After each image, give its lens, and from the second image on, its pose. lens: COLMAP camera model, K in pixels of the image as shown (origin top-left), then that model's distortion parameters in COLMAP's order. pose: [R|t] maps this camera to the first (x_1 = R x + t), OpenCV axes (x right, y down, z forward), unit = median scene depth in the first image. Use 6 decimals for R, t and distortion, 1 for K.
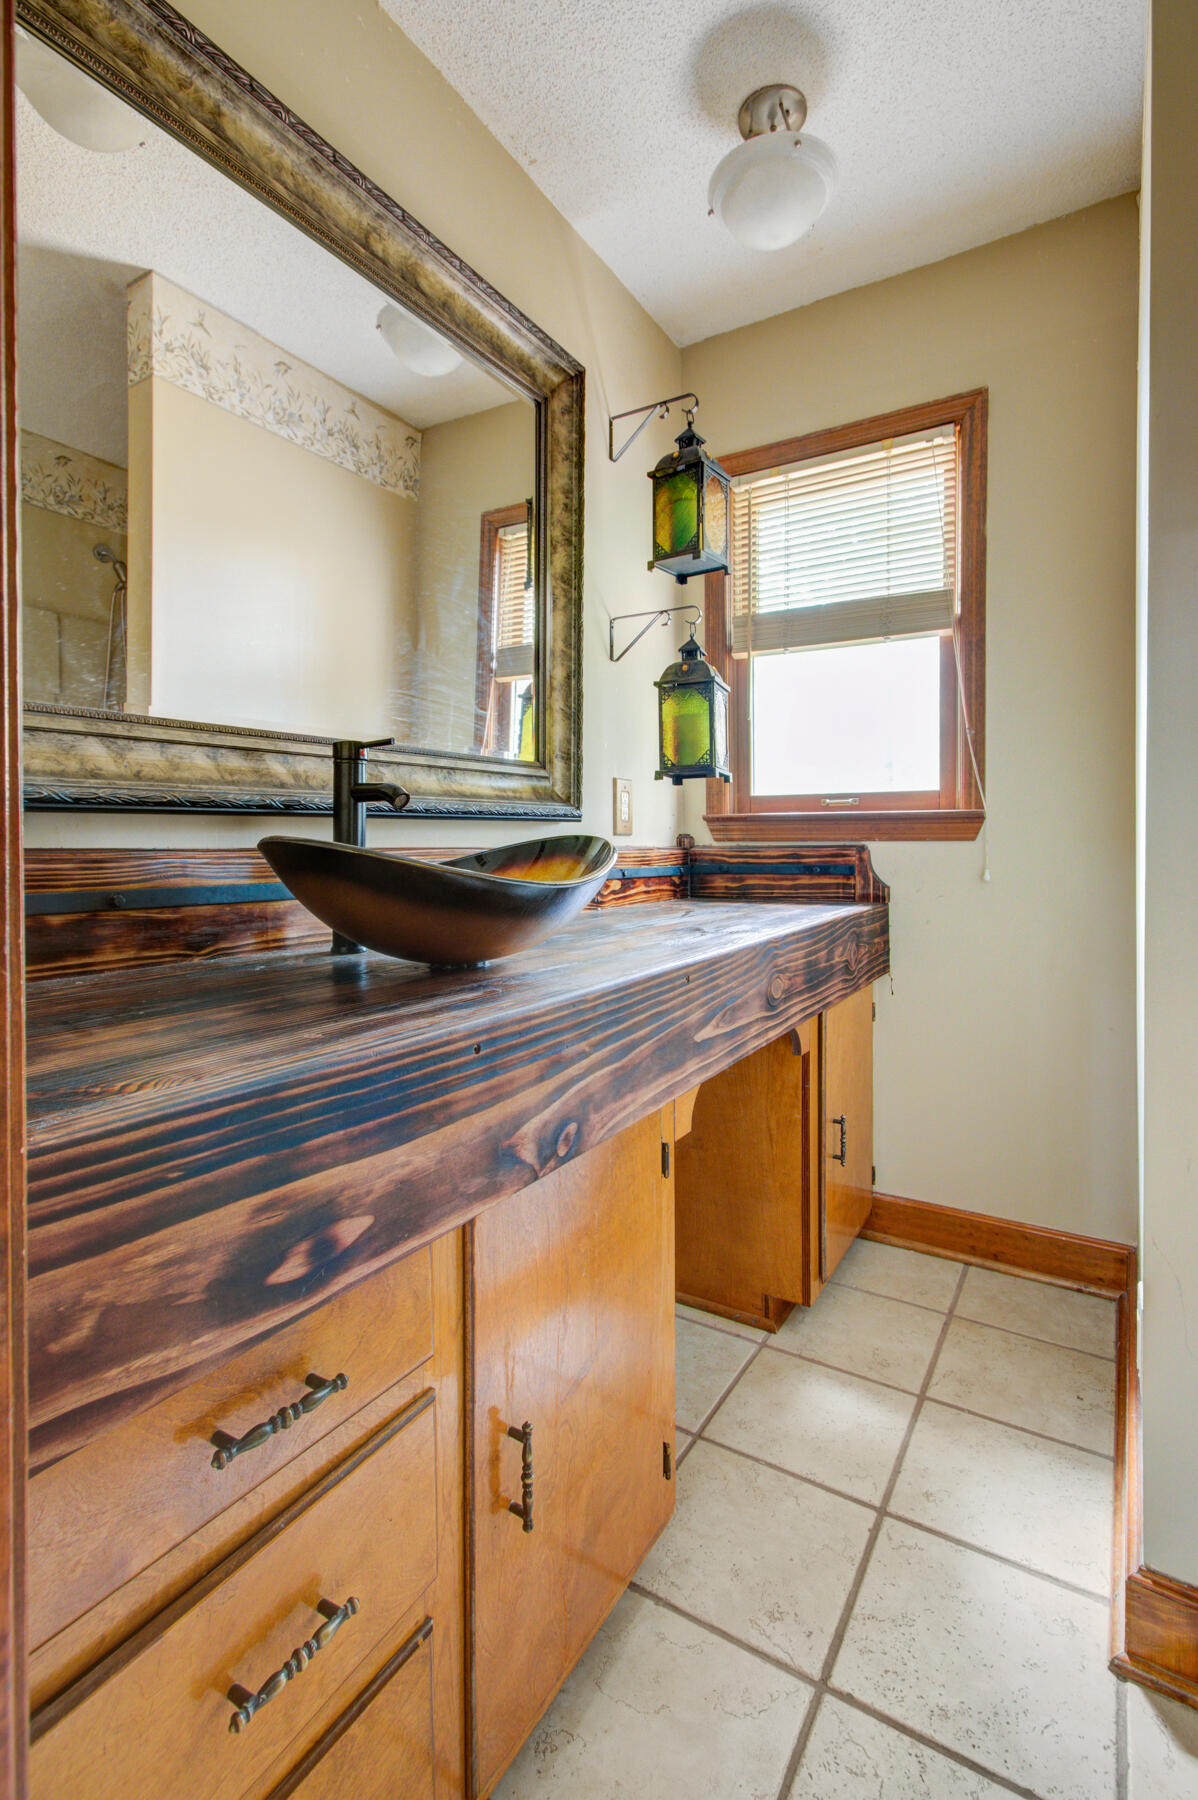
lens RADIAL K [[846.4, 0, 601.7], [0, 846.4, 827.4], [0, 0, 1]] dist [-0.000666, 0.006995]
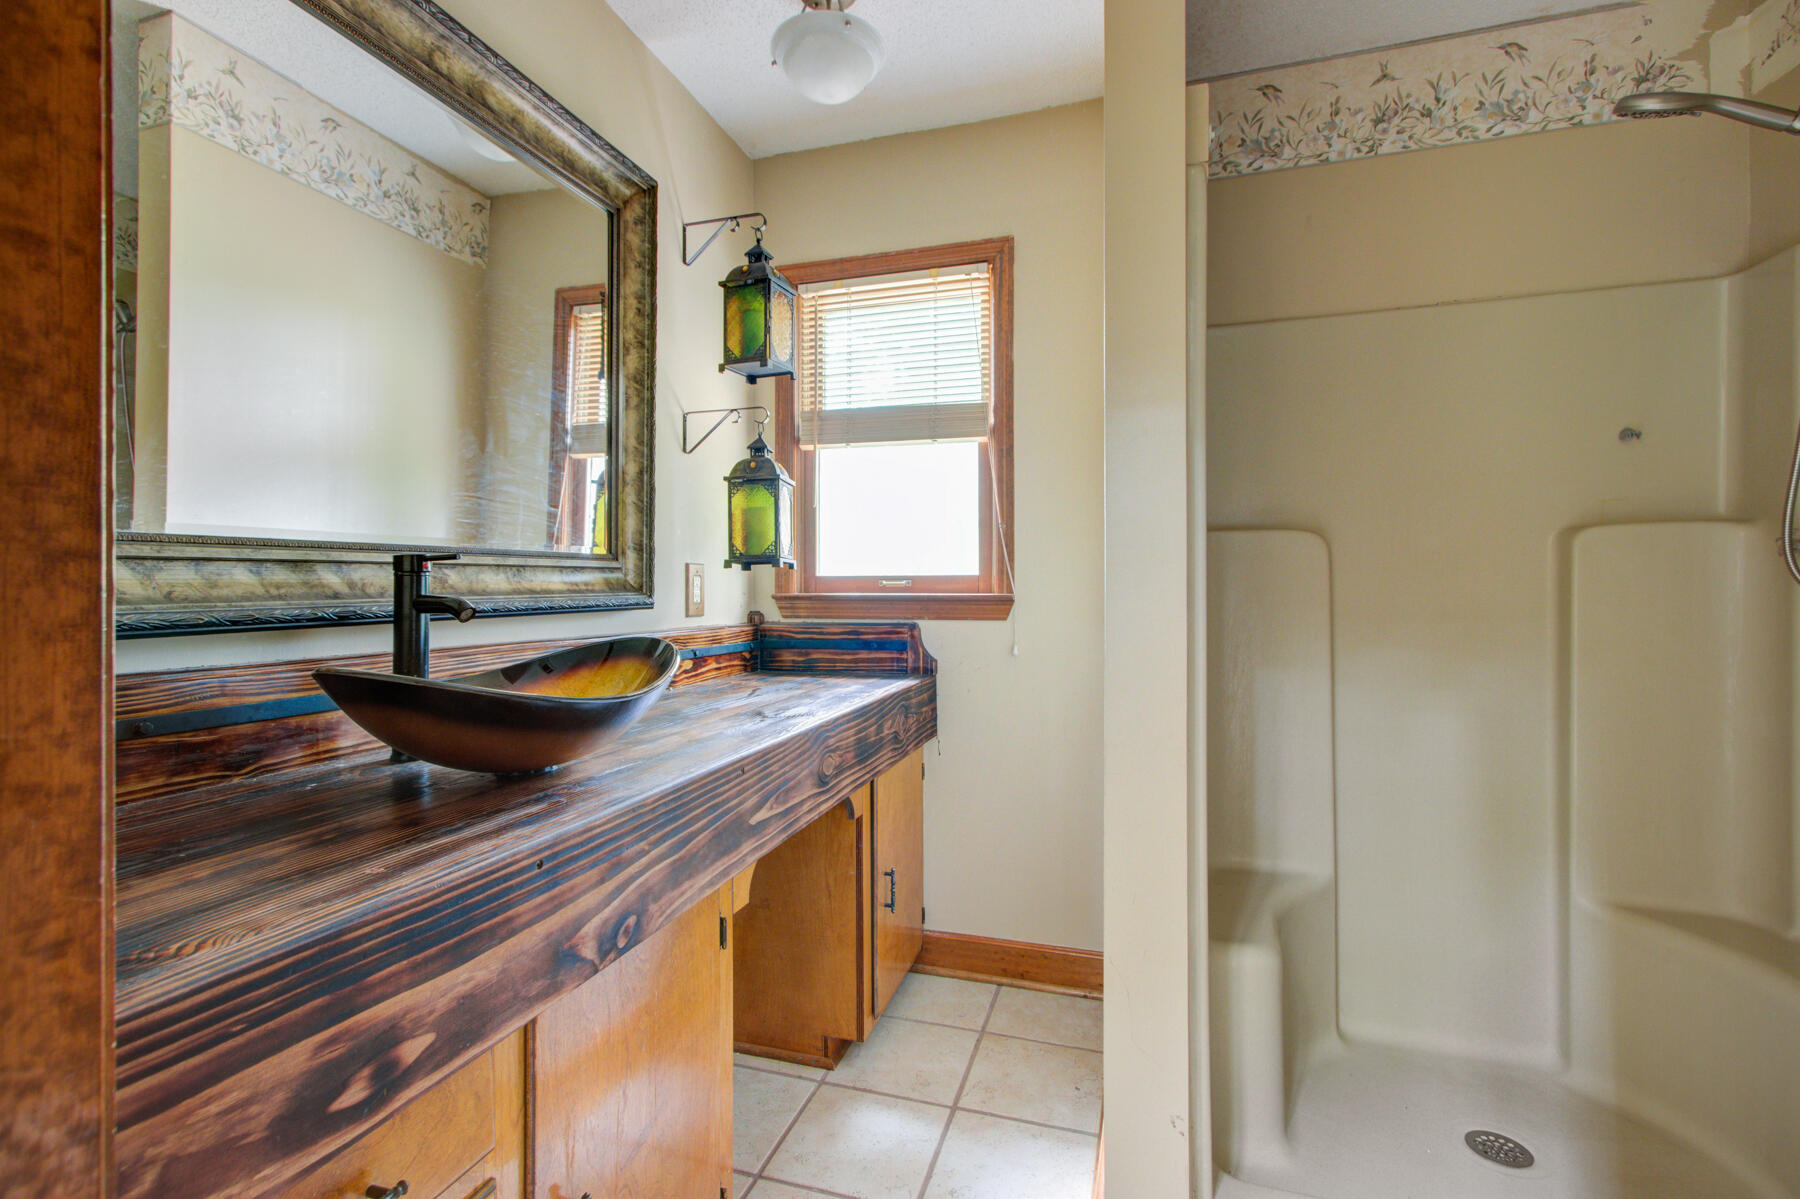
lens RADIAL K [[825.7, 0, 891.0], [0, 825.7, 568.7], [0, 0, 1]] dist [0.010410, -0.001702]
pose [[0.971176, 0.002030, 0.238353, 0.022095], [-0.000614, 0.999982, -0.006017, -0.063448], [-0.238361, 0.005697, 0.971160, -0.090625]]
